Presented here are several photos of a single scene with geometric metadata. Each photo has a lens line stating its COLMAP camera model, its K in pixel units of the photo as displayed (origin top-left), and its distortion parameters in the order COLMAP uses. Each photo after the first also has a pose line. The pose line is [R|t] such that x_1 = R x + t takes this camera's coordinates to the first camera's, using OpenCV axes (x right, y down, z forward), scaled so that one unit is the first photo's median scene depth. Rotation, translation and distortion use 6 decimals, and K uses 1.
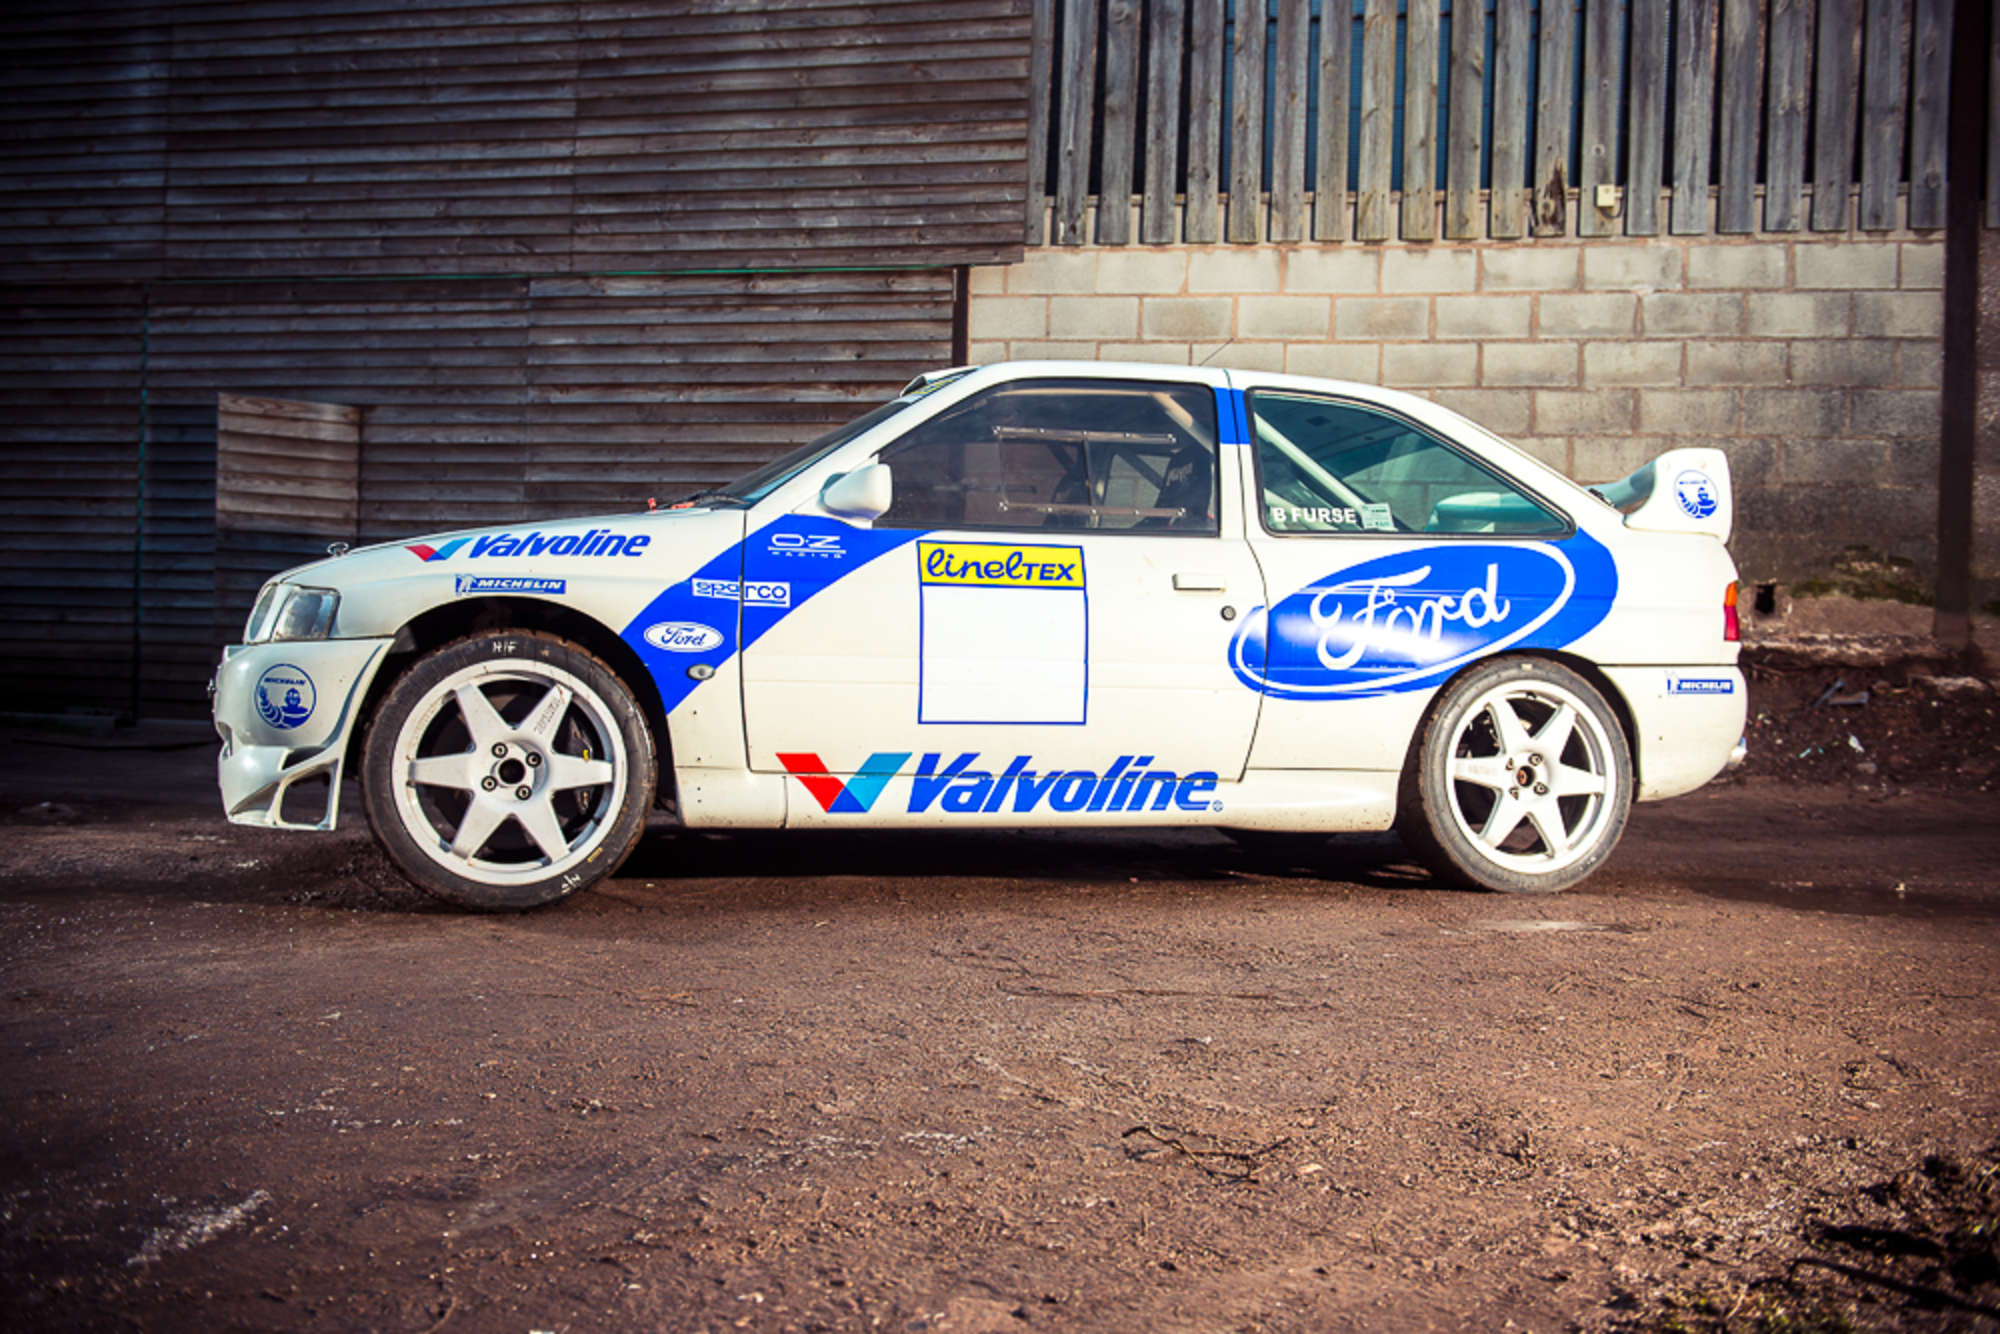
lens RADIAL K [[1694.1, 0, 1000.0], [0, 1694.1, 667.0], [0, 0, 1]] dist [-0.001324, -0.007756]
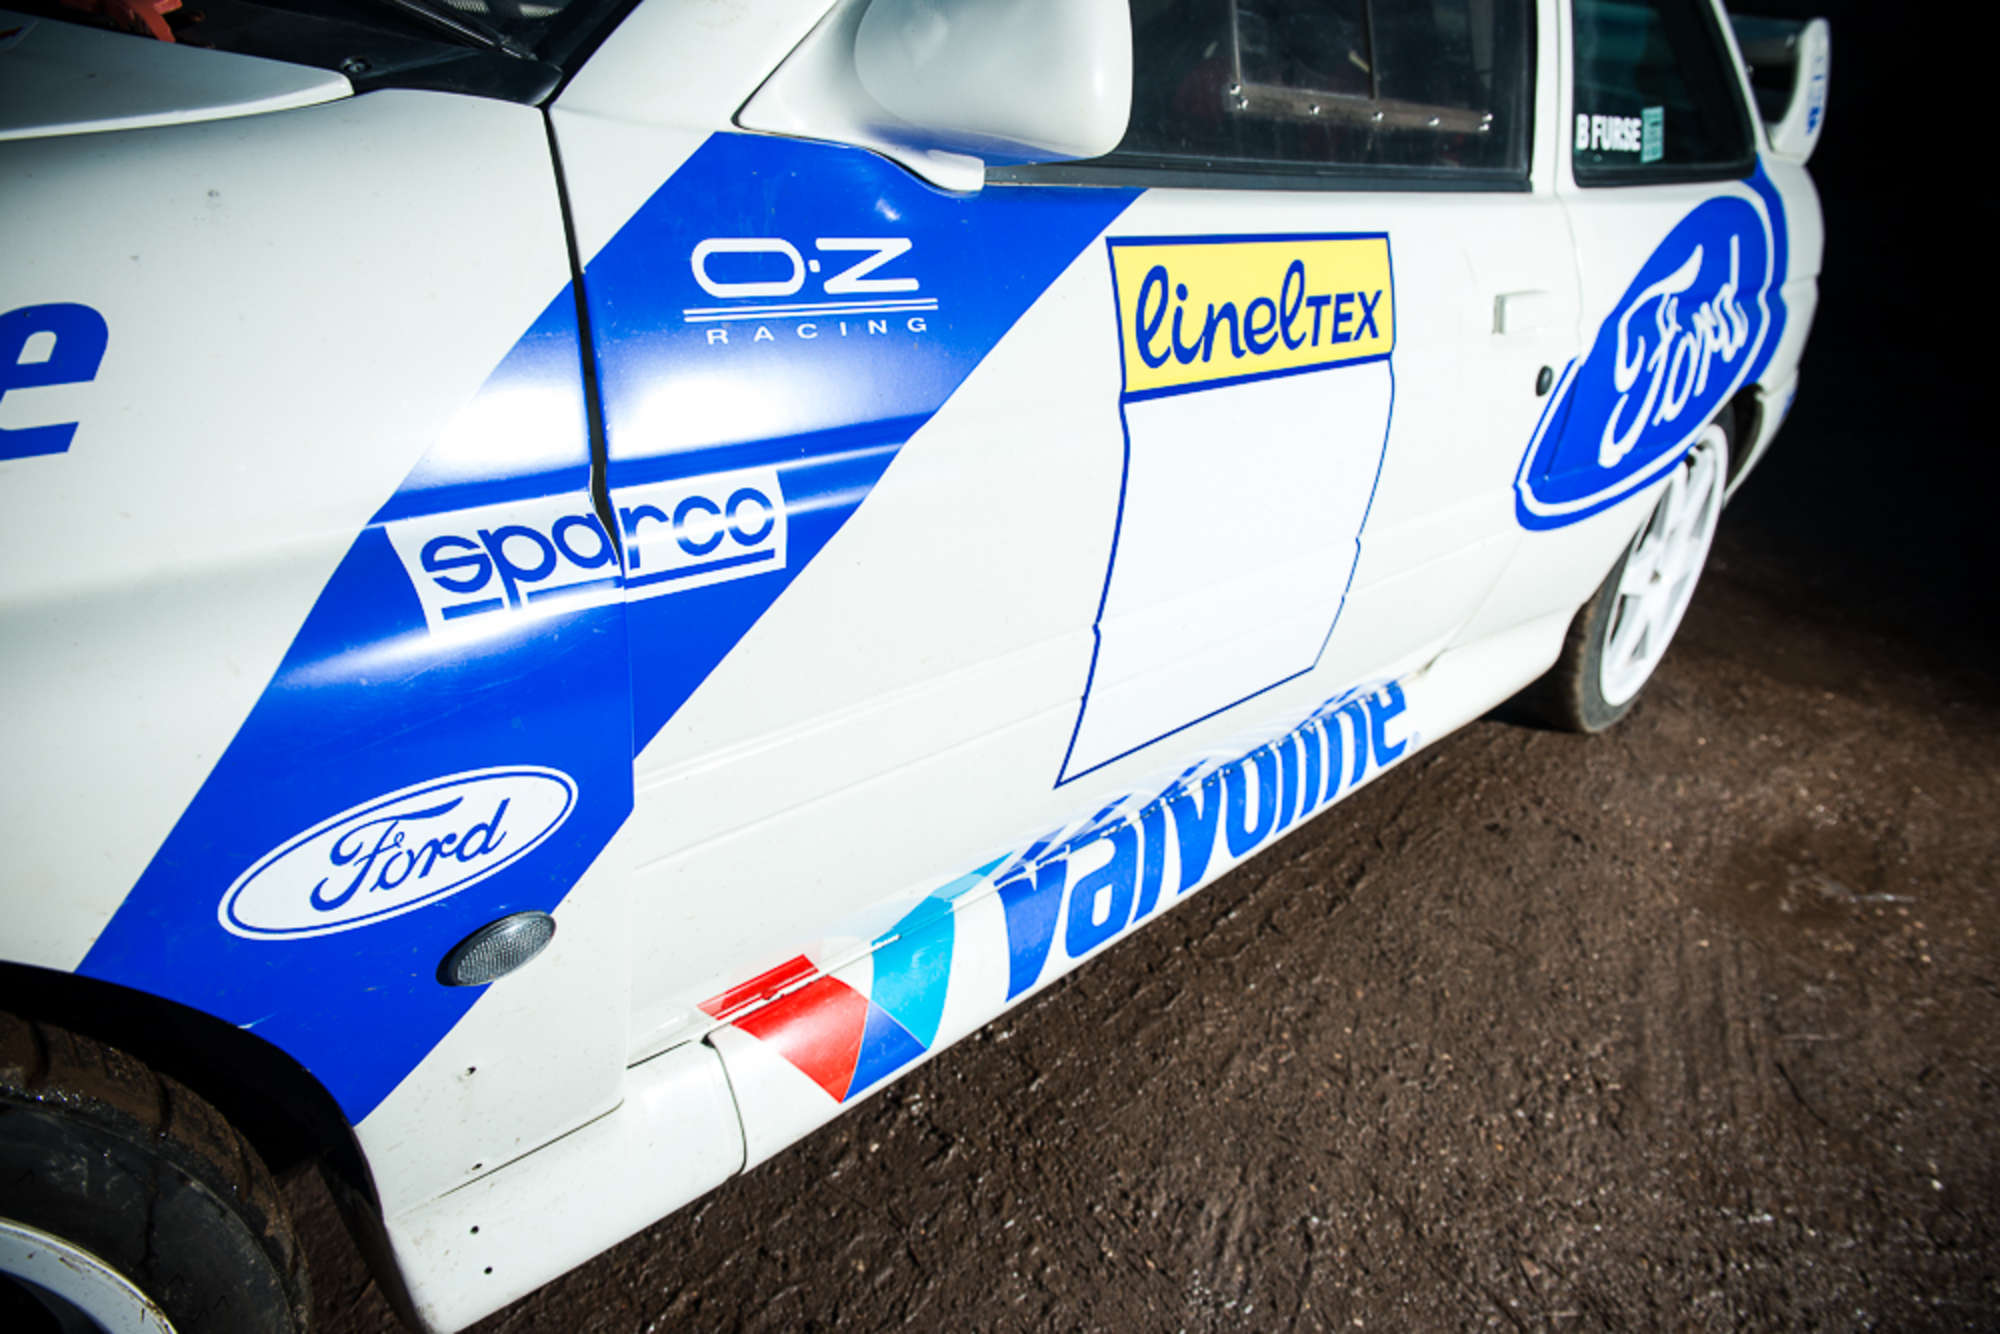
lens RADIAL K [[1327.2, 0, 1000.0], [0, 1327.2, 667.0], [0, 0, 1]] dist [-0.057683, -0.000298]
pose [[0.844303, -0.141729, 0.516783, -0.101197], [-0.139519, 0.872988, 0.467360, -0.059609], [-0.517384, -0.466695, 0.717293, 0.422829]]
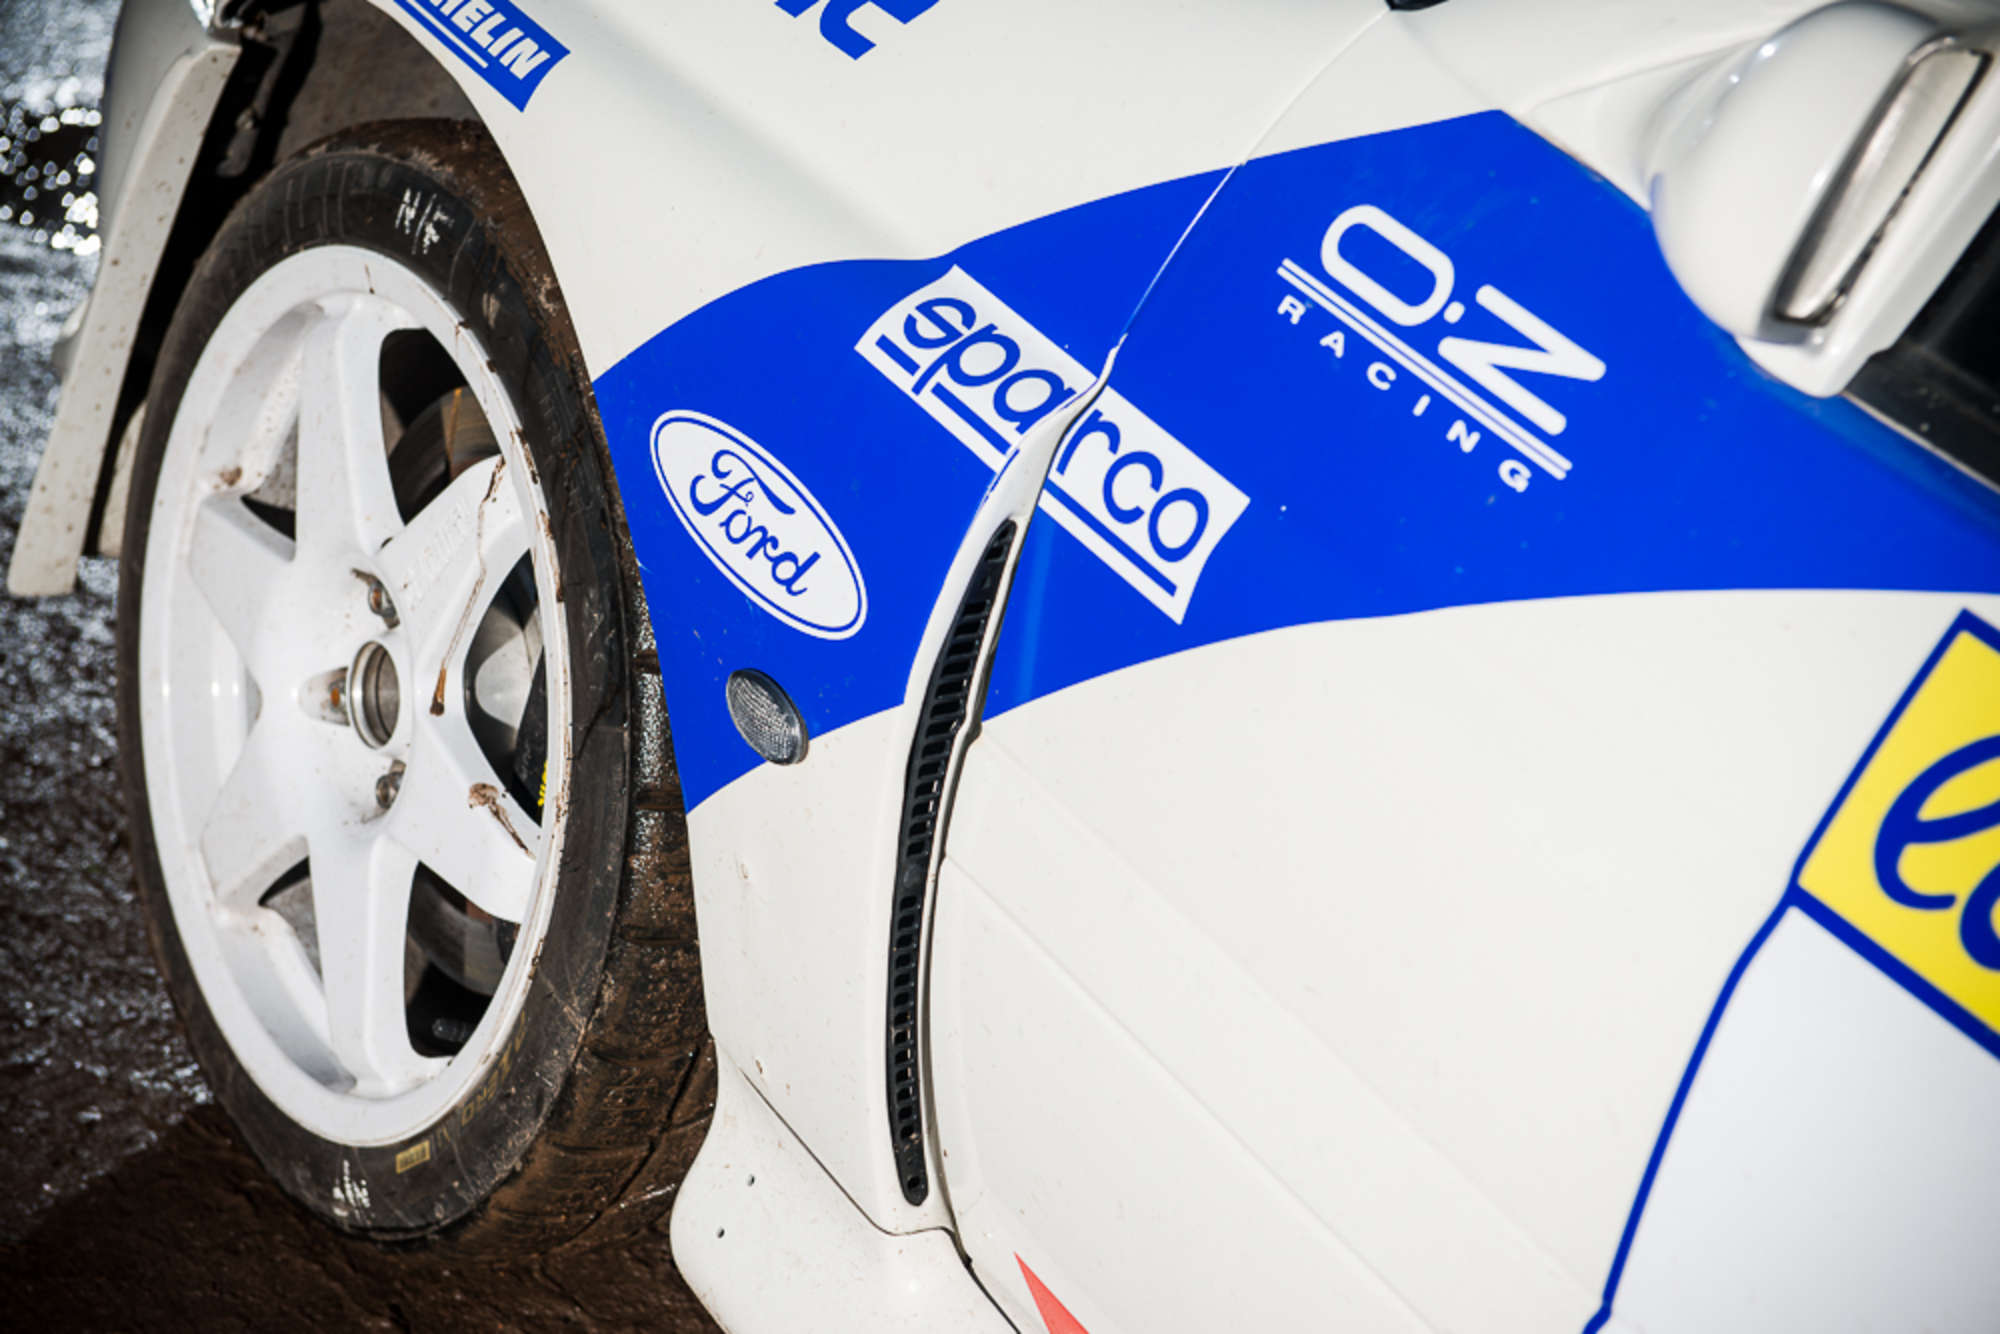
lens RADIAL K [[3806.6, 0, 1000.0], [0, 3806.6, 667.0], [0, 0, 1]] dist [0.145776, -0.398101]
pose [[0.337206, 0.476210, -0.812106, 0.097592], [-0.214527, 0.878803, 0.426244, -0.099159], [0.916662, 0.030487, 0.398498, 0.416657]]
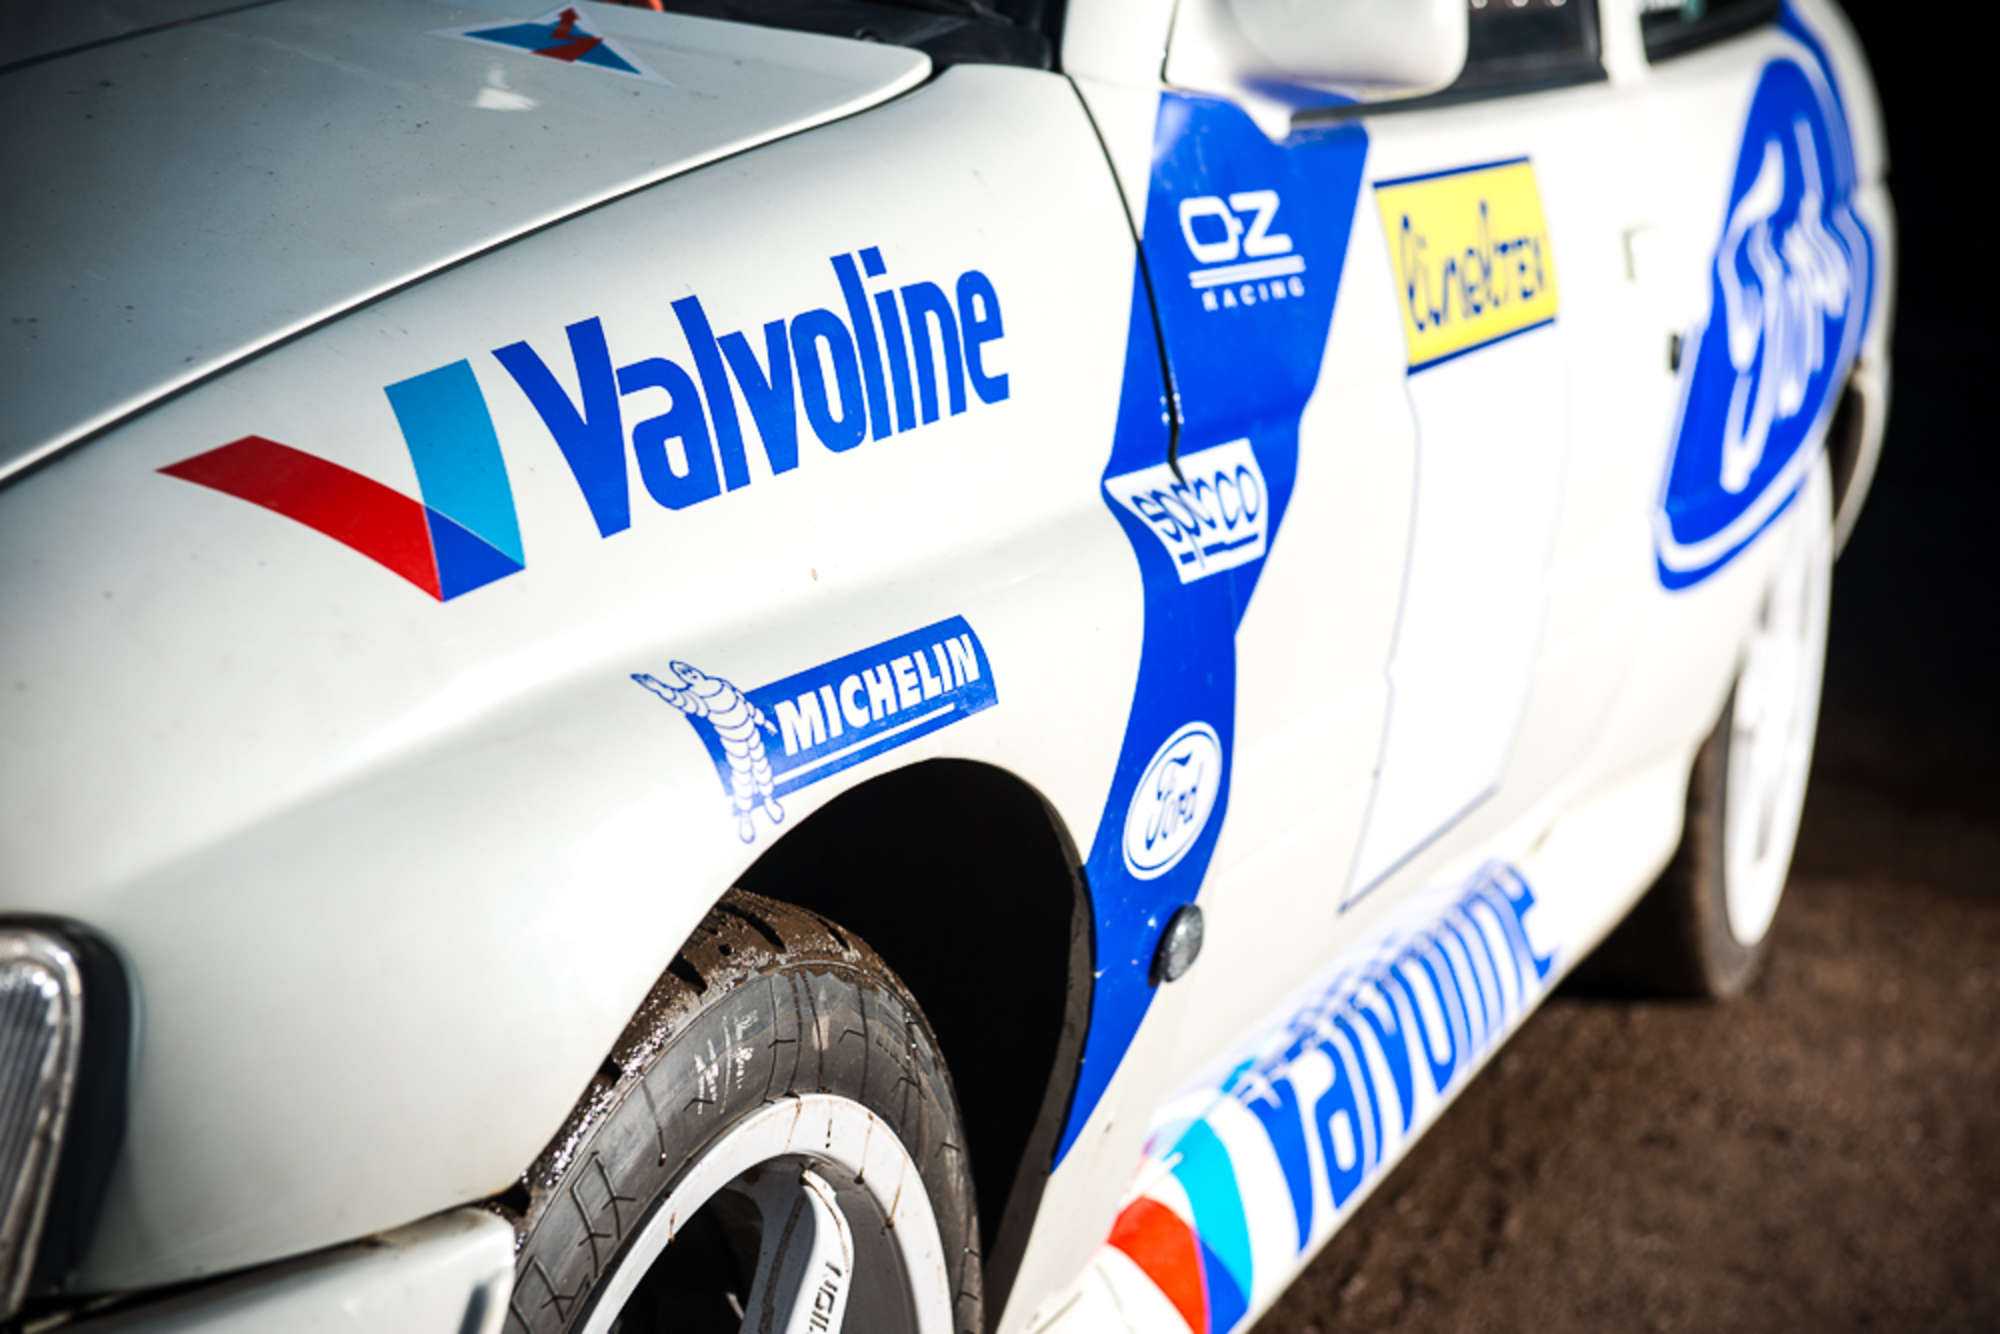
lens RADIAL K [[3991.1, 0, 1000.0], [0, 3991.1, 667.0], [0, 0, 1]] dist [-0.014260, -0.130658]
pose [[0.570325, -0.116567, 0.813106, -0.287632], [-0.132654, 0.963816, 0.231218, -0.069261], [-0.810637, -0.239731, 0.534225, 0.376624]]
